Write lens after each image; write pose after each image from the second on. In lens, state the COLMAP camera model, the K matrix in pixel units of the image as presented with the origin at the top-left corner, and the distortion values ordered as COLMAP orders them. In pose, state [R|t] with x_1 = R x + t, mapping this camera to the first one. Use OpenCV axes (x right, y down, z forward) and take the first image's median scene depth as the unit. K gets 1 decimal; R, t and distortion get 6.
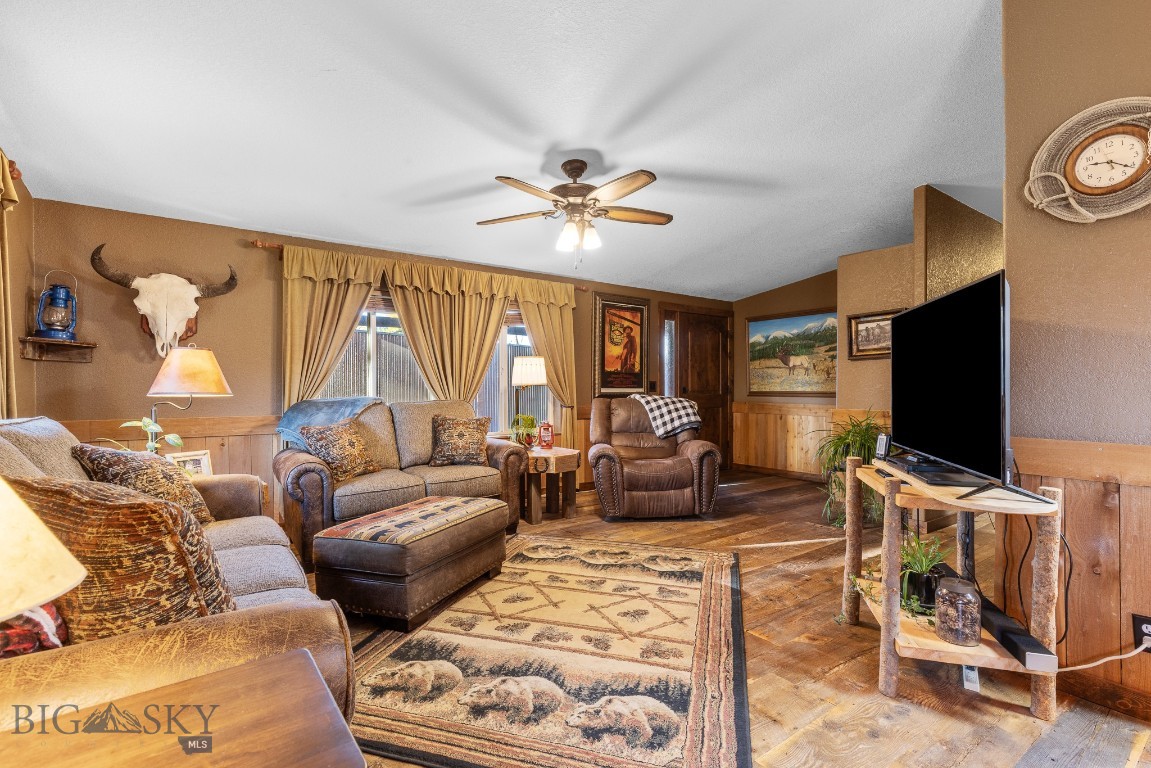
lens RADIAL K [[521.6, 0, 579.4], [0, 521.6, 391.5], [0, 0, 1]] dist [0.007241, 0.000011]
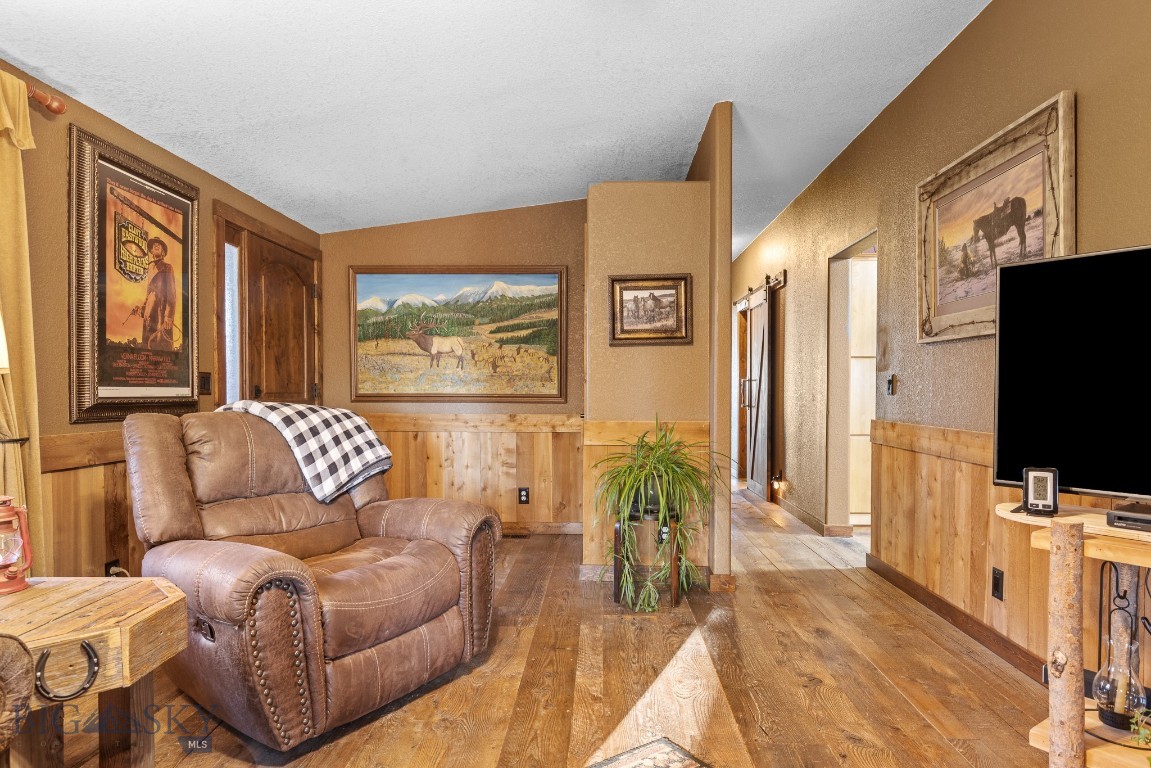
lens RADIAL K [[667.5, 0, 574.3], [0, 667.5, 404.9], [0, 0, 1]] dist [-0.002277, 0.002021]
pose [[0.614177, -0.015100, 0.789024, -0.180995], [0.001764, 0.999841, 0.017761, -0.001228], [-0.789167, -0.009517, 0.614105, 0.585526]]
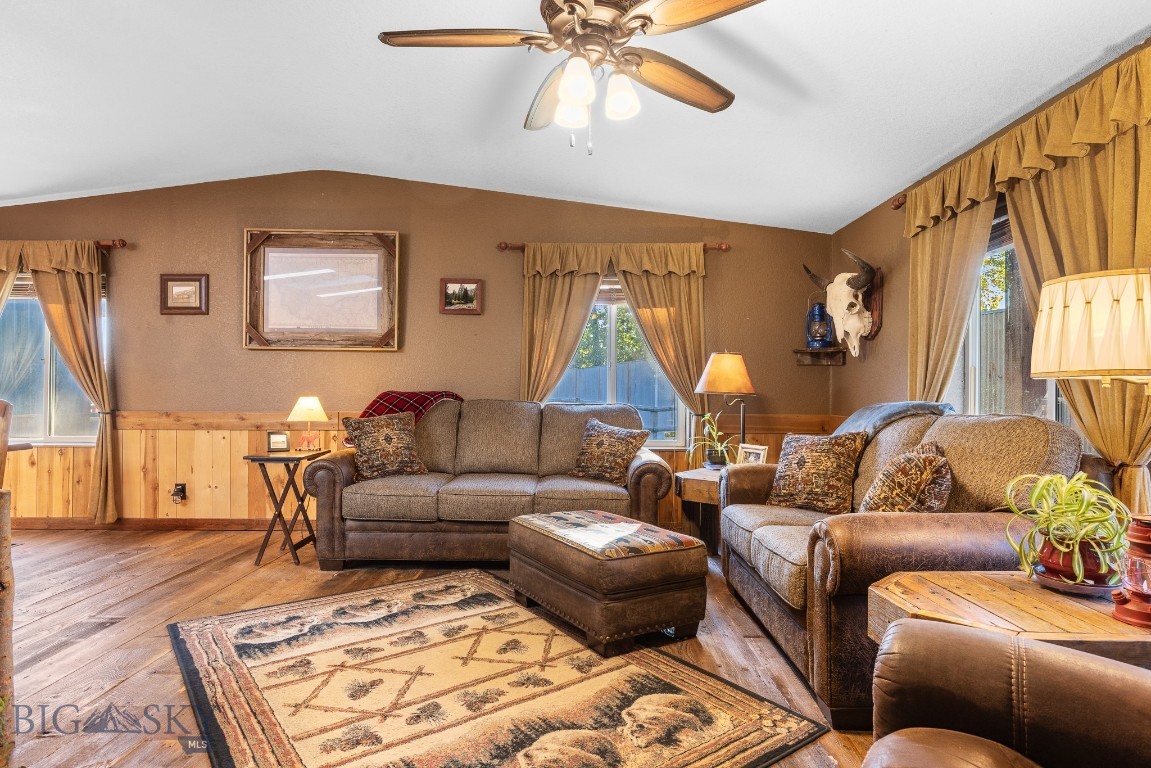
lens RADIAL K [[627.3, 0, 574.8], [0, 627.3, 382.2], [0, 0, 1]] dist [0.004405, 0.002456]
pose [[-0.592308, -0.006029, -0.805689, 0.398558], [-0.006643, 0.999975, -0.002599, -0.008371], [0.805685, 0.003812, -0.592333, 1.079863]]
